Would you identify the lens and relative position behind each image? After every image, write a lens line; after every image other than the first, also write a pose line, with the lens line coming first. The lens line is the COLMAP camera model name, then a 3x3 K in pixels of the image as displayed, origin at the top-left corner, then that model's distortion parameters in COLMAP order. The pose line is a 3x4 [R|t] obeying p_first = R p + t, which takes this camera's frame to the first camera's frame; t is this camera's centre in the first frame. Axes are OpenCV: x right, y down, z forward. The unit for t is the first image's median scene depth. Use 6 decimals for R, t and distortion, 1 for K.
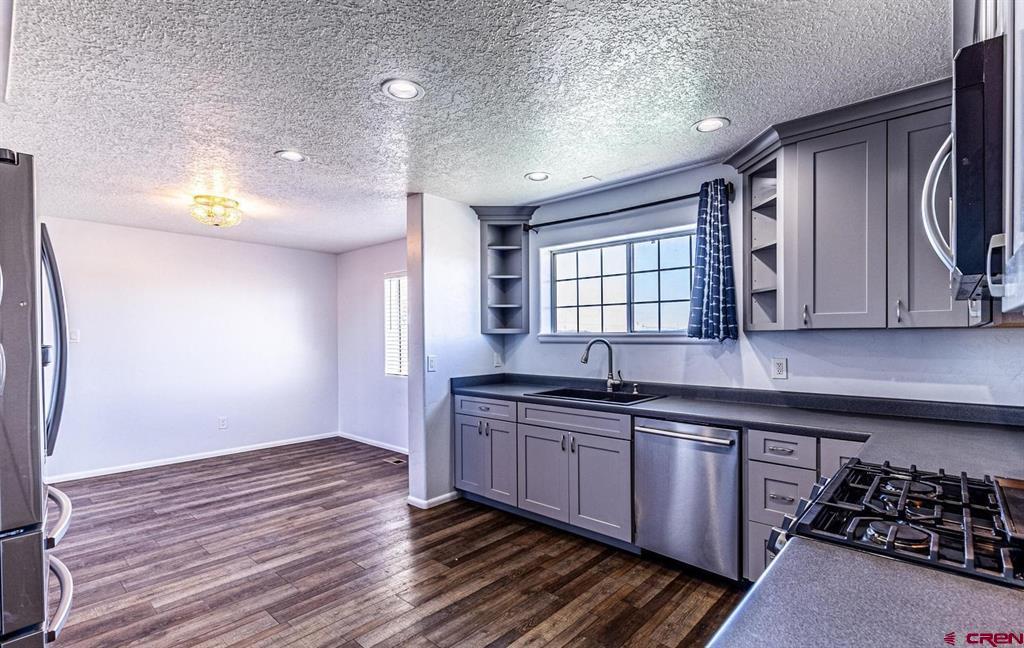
lens RADIAL K [[476.4, 0, 507.8], [0, 476.4, 338.7], [0, 0, 1]] dist [0.008478, 0.000723]
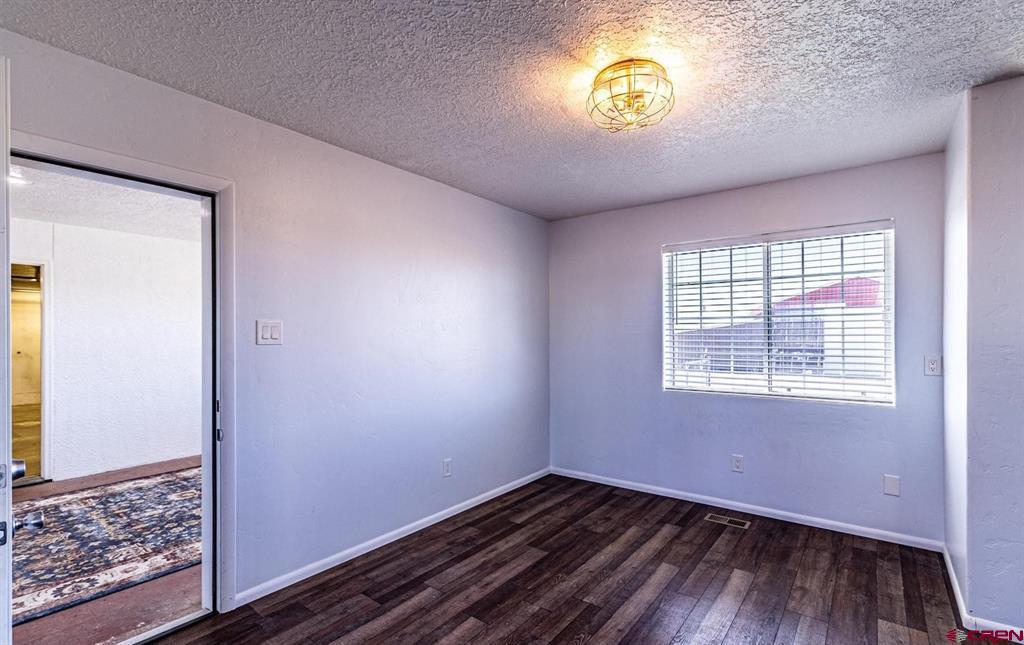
lens RADIAL K [[476.4, 0, 515.9], [0, 476.4, 313.8], [0, 0, 1]] dist [0.008478, 0.000723]
pose [[0.994306, 0.007497, 0.106298, -0.941325], [-0.001974, 0.998647, -0.051968, 0.004528], [-0.106544, 0.051463, 0.992975, 0.556483]]
